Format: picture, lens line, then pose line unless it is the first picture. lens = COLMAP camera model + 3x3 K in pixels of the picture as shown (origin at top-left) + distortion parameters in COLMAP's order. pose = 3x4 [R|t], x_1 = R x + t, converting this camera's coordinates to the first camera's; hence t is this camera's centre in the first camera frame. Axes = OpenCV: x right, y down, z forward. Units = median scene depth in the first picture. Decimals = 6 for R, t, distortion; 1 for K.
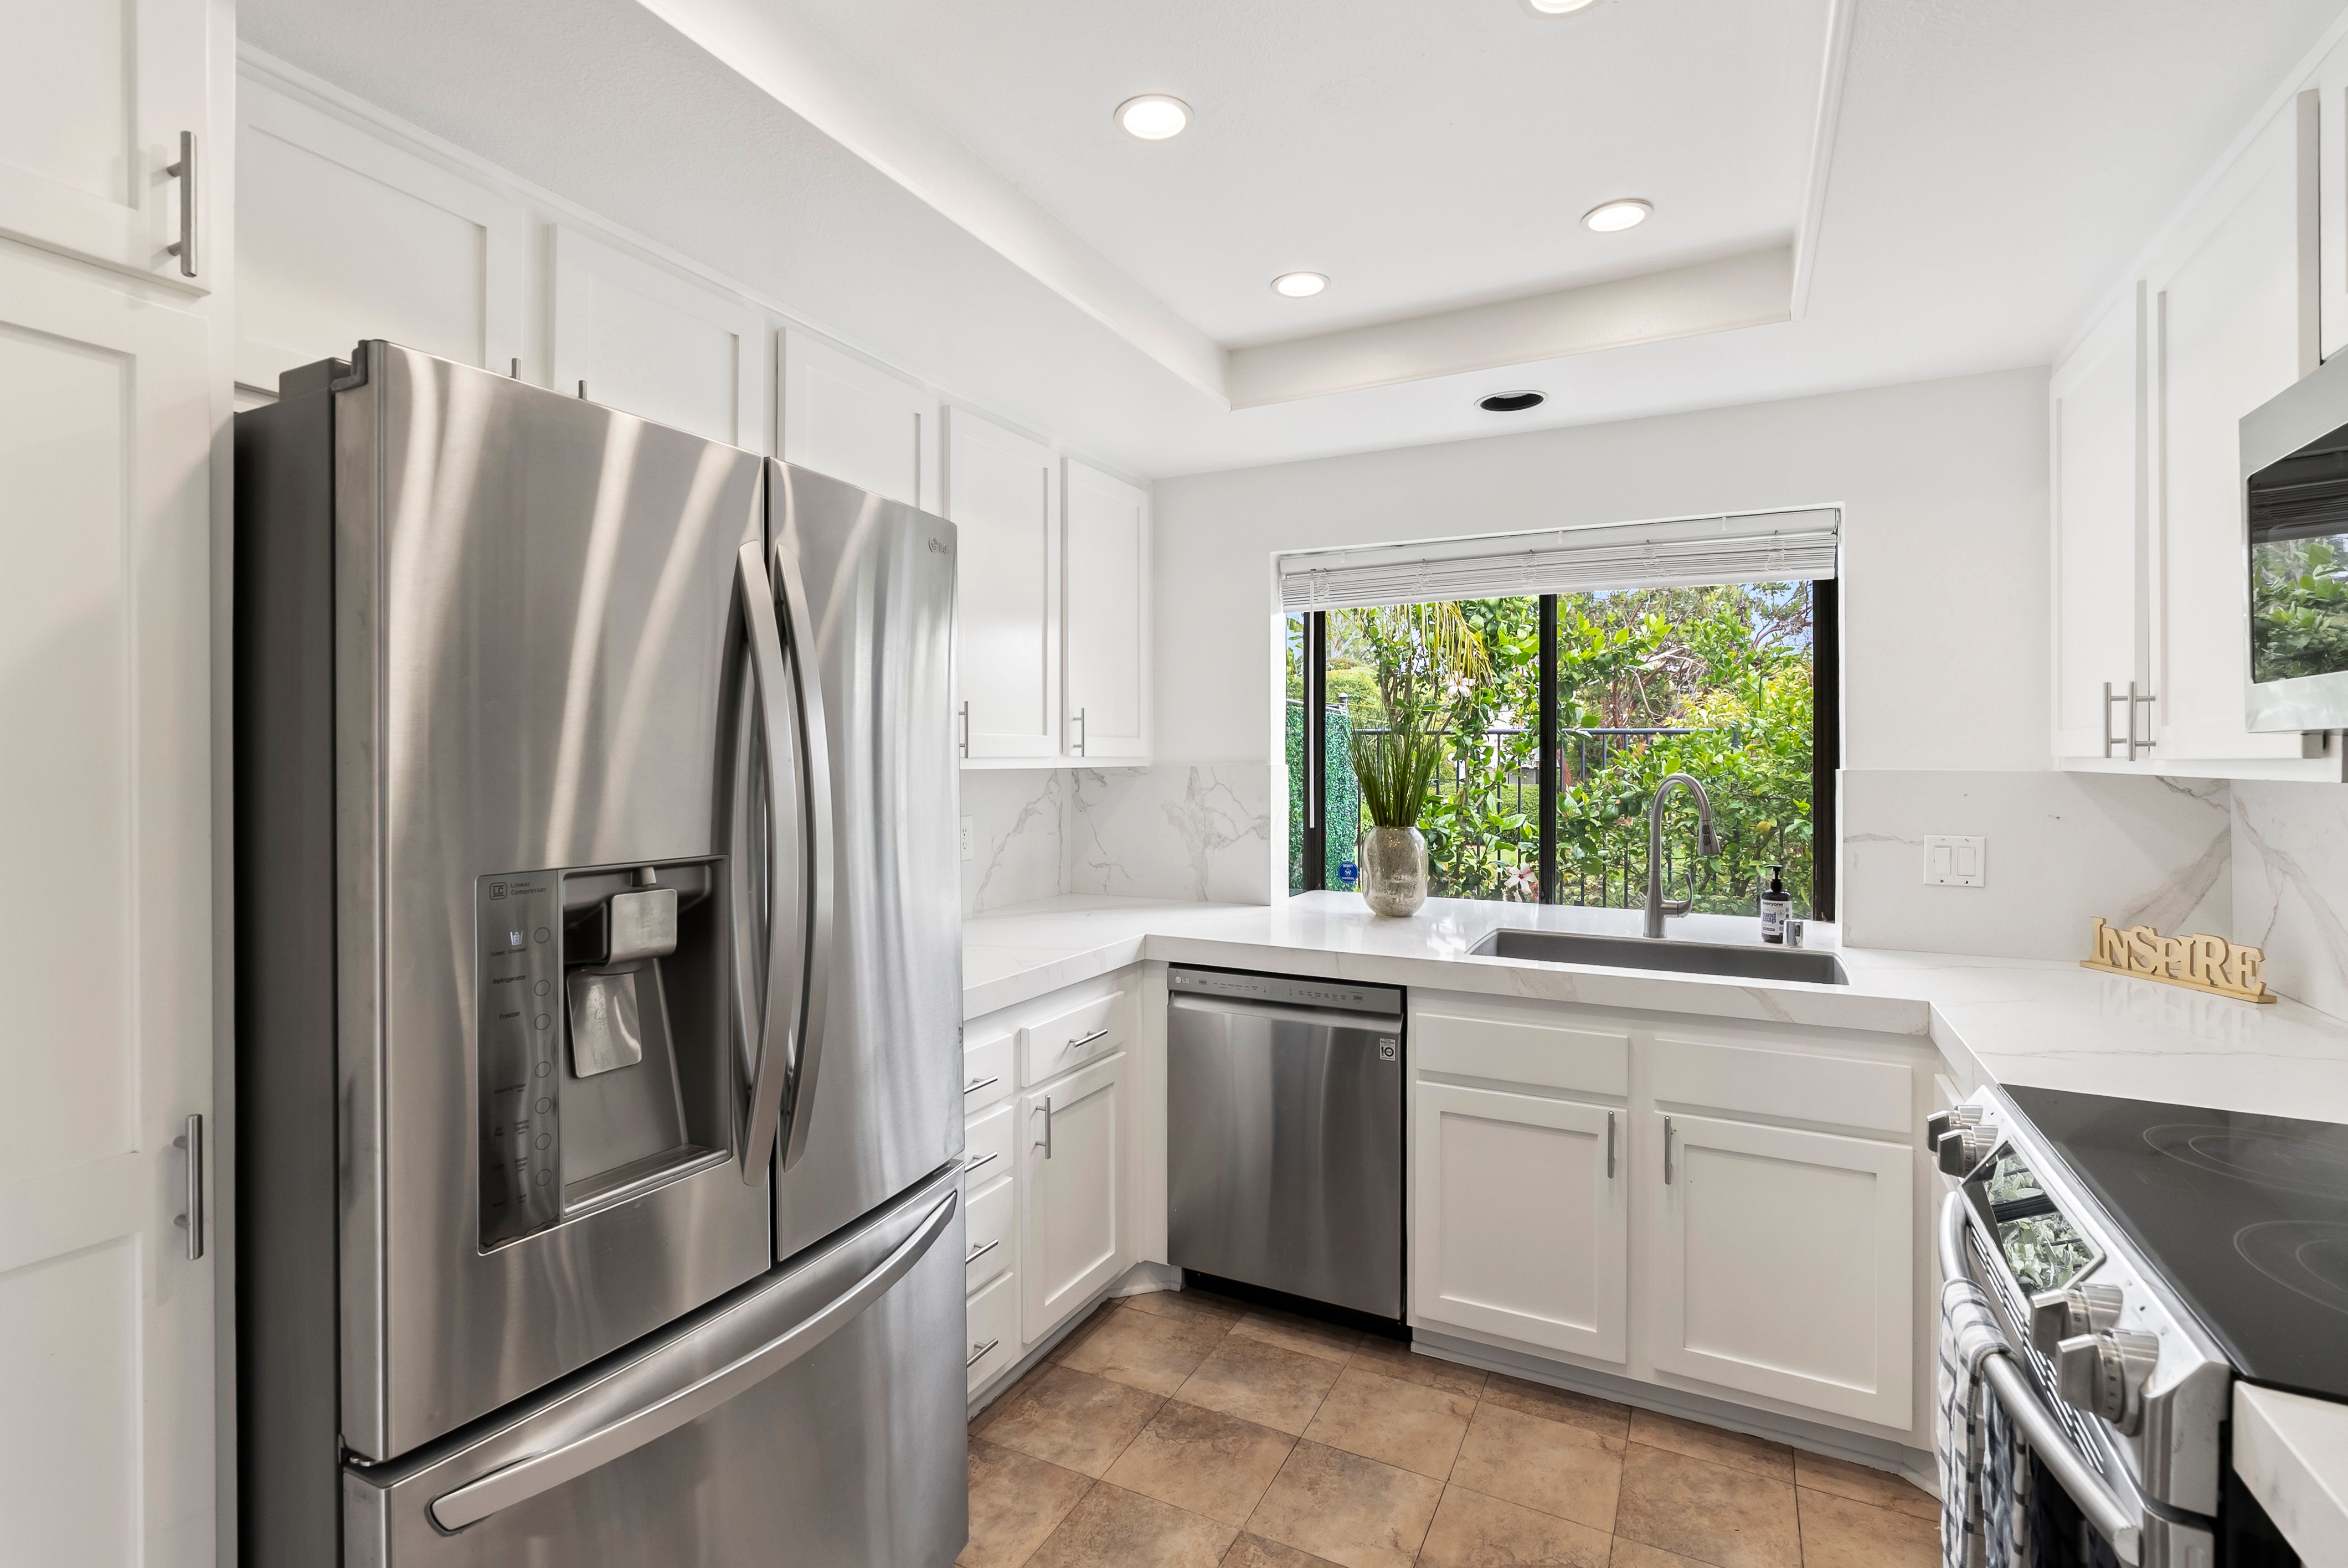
lens RADIAL K [[1081.7, 0, 1158.7], [0, 1081.7, 763.7], [0, 0, 1]] dist [-0.009890, 0.004303]
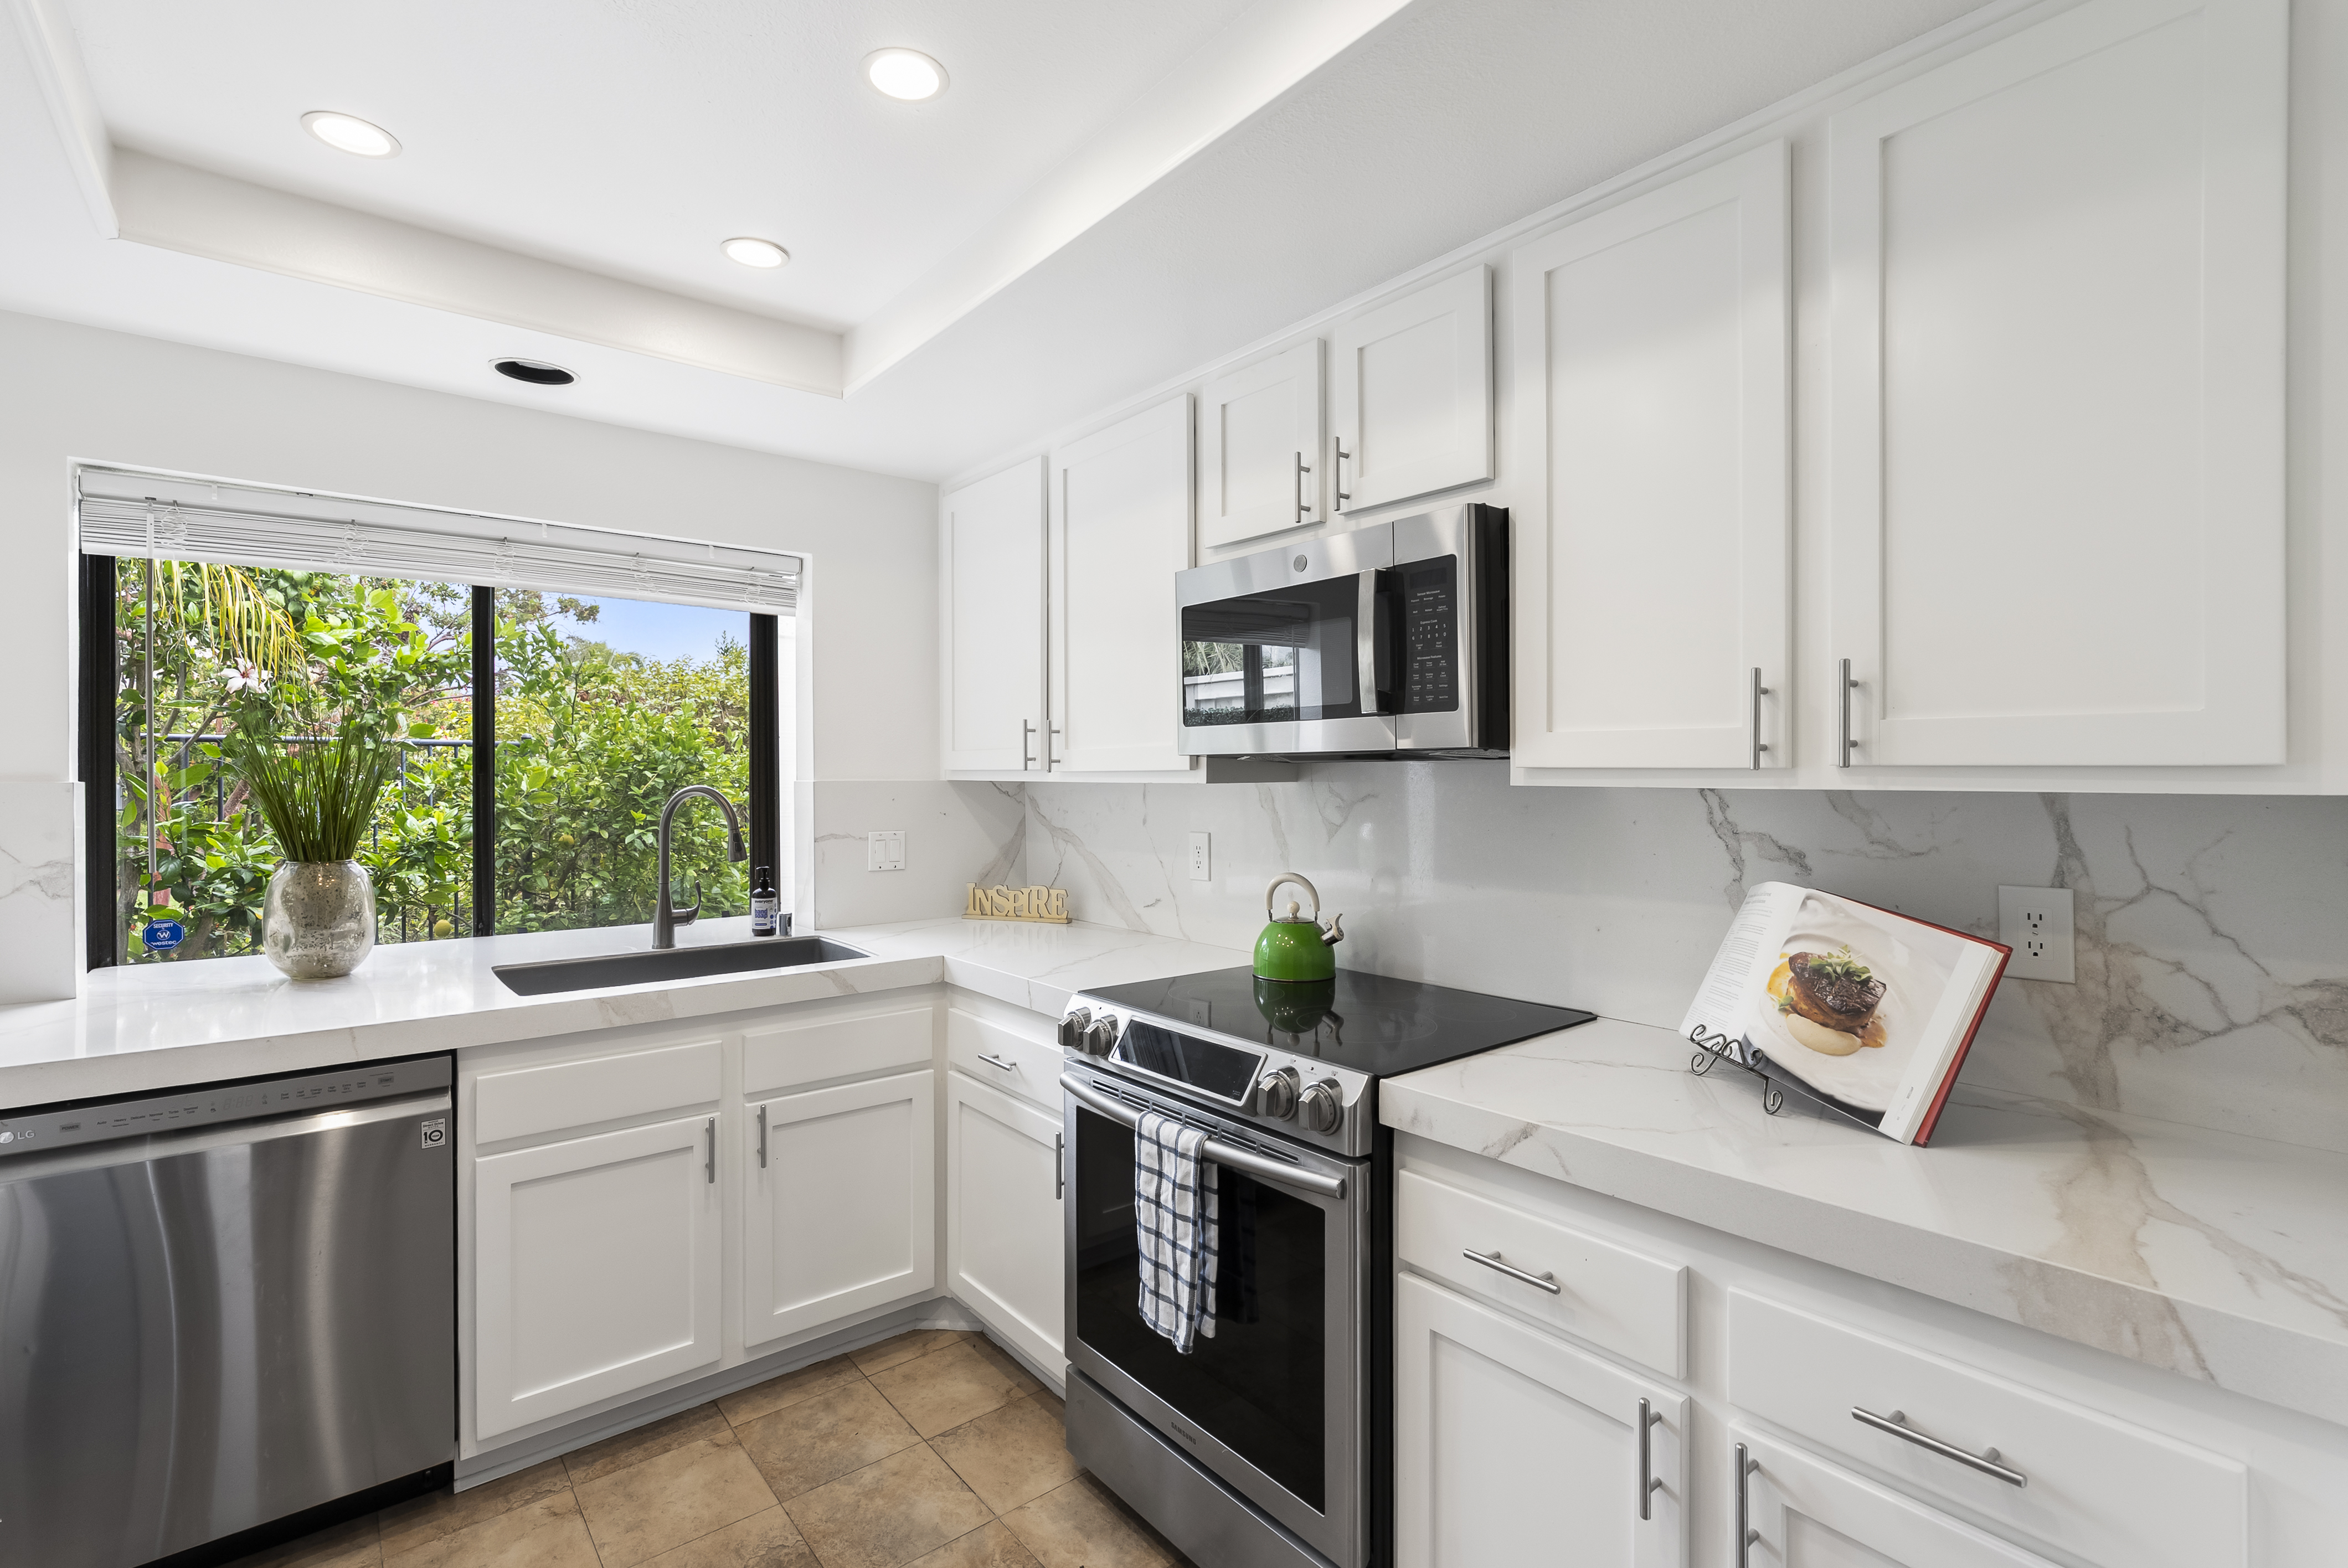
lens RADIAL K [[1081.7, 0, 1176.3], [0, 1081.7, 779.1], [0, 0, 1]] dist [-0.009890, 0.004303]
pose [[0.387101, -0.007243, 0.922009, -0.347392], [0.006761, 0.999965, 0.005016, 0.000282], [-0.922012, 0.004292, 0.387136, 0.197650]]
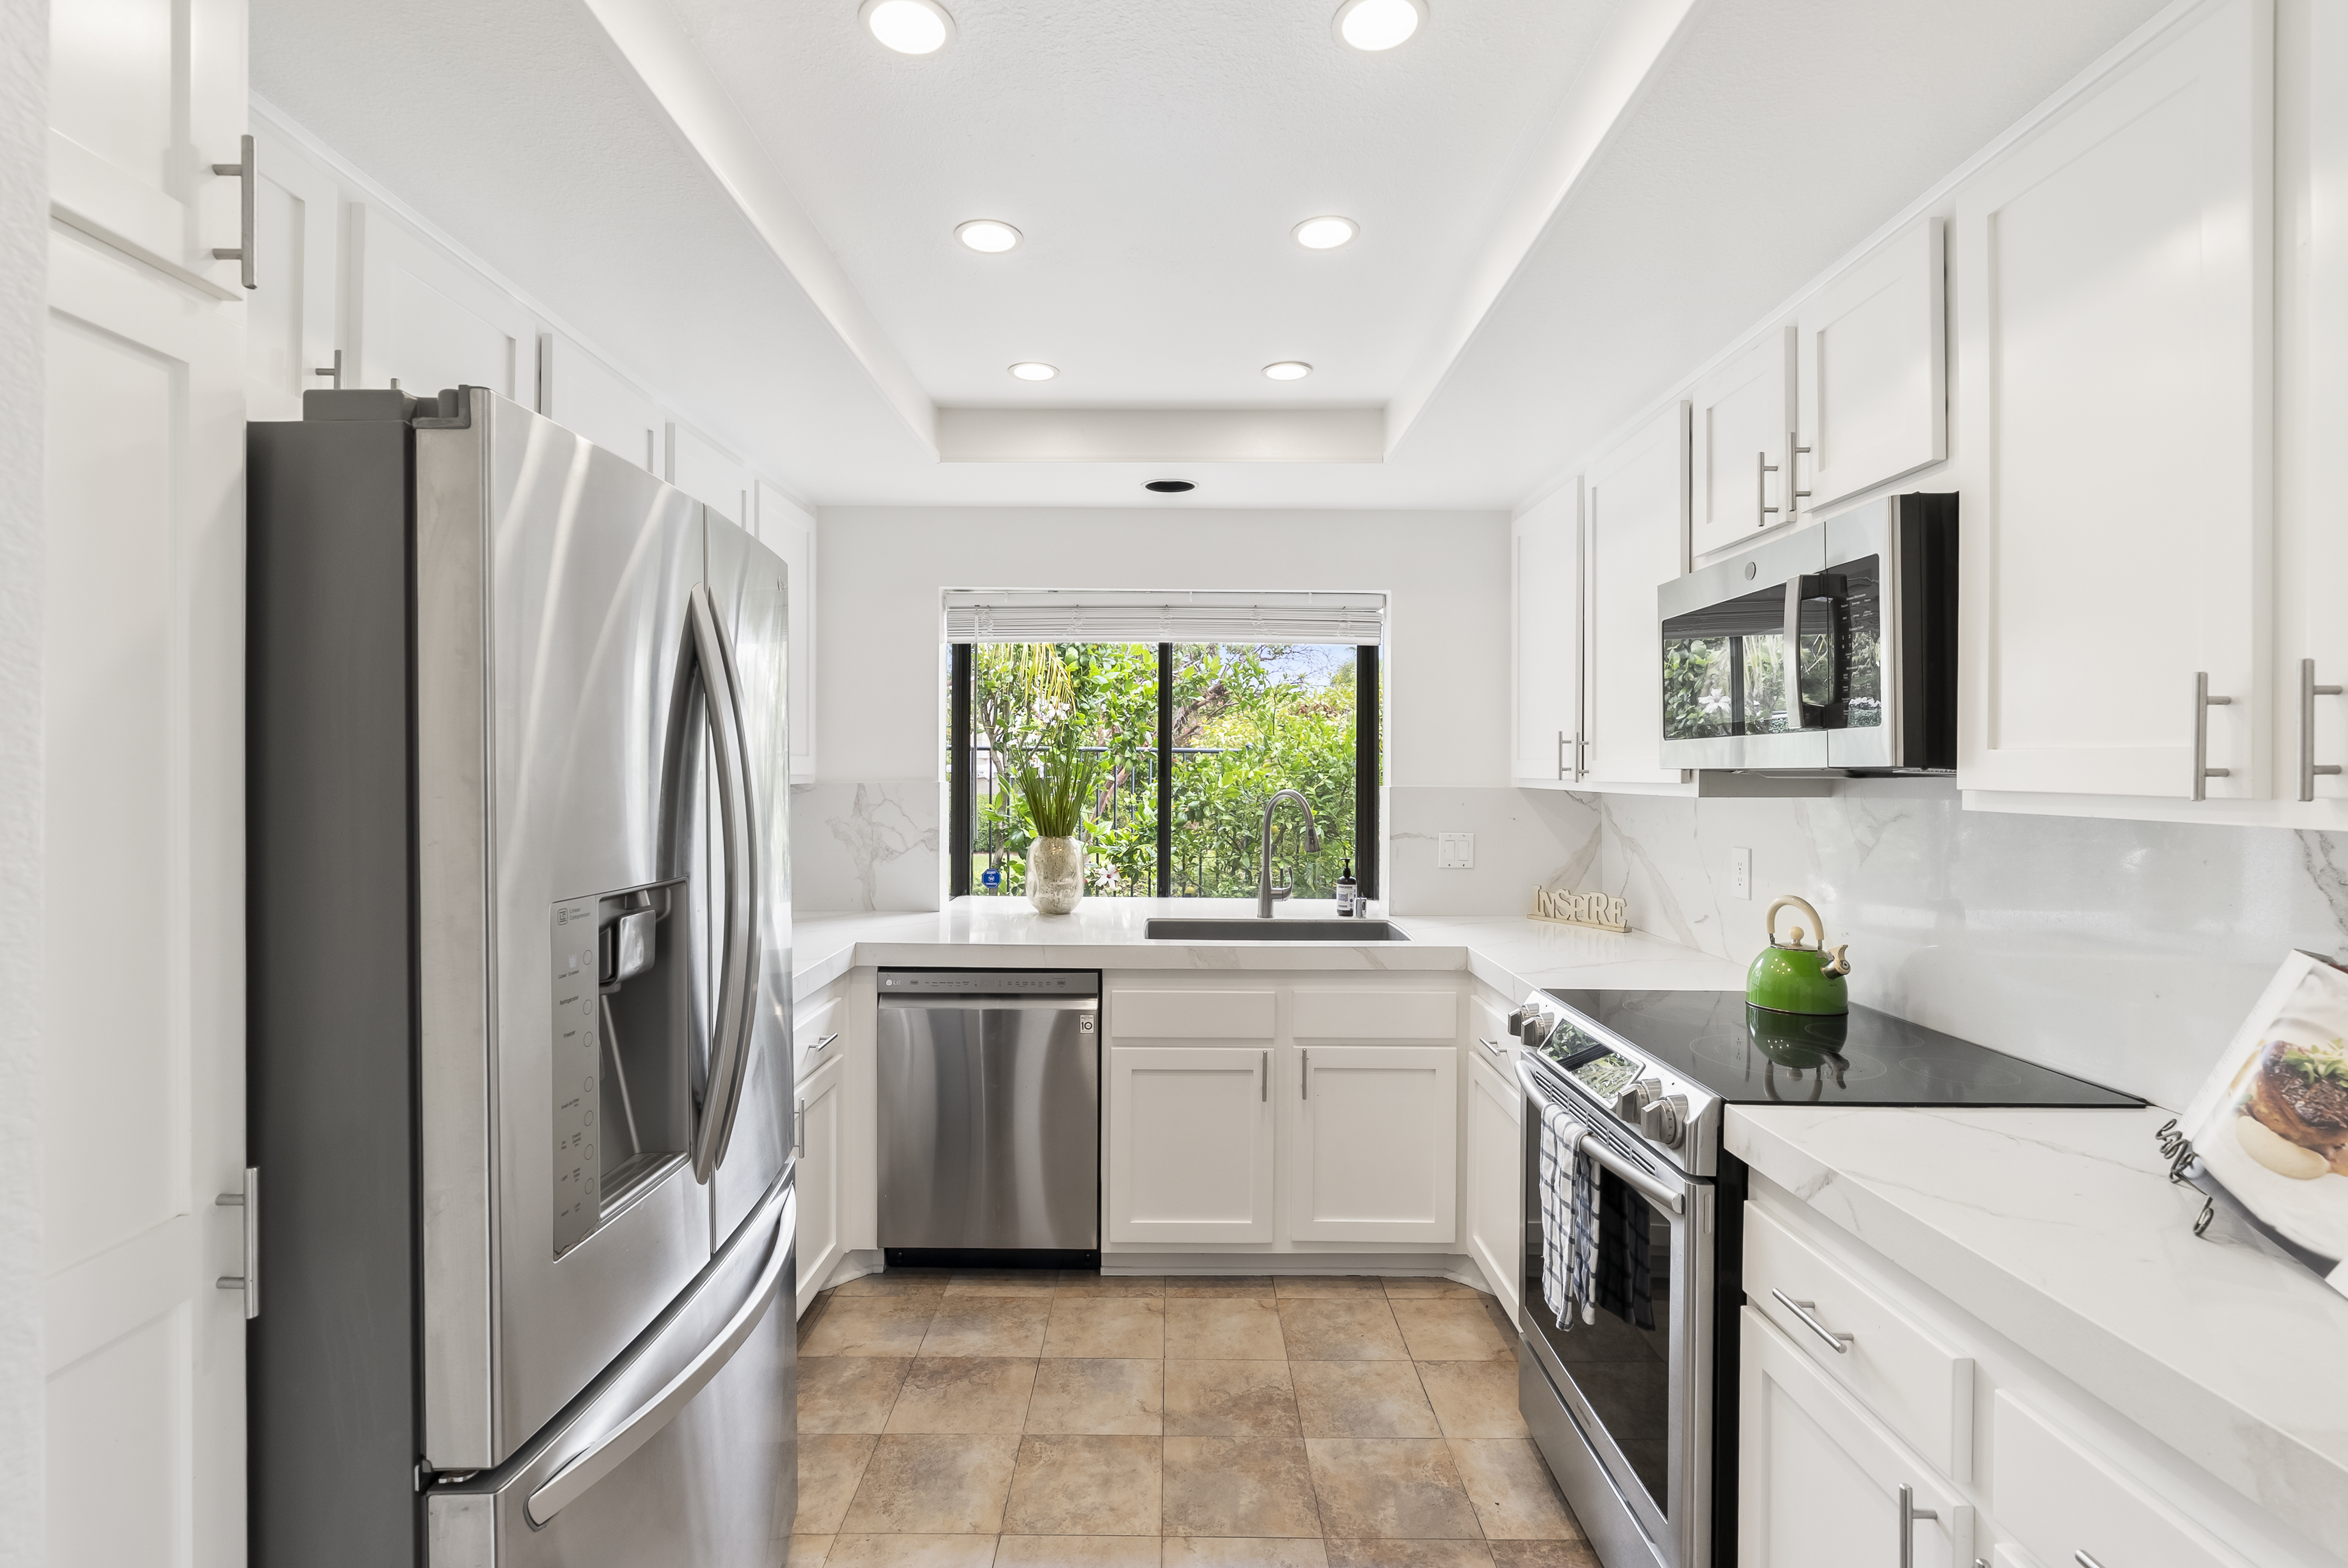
lens RADIAL K [[1081.7, 0, 1154.2], [0, 1081.7, 779.3], [0, 0, 1]] dist [-0.009890, 0.004303]
pose [[0.890804, -0.000356, 0.454387, -0.291683], [-0.002143, 0.999985, 0.004986, -0.011264], [-0.454383, -0.005415, 0.890790, -0.100282]]
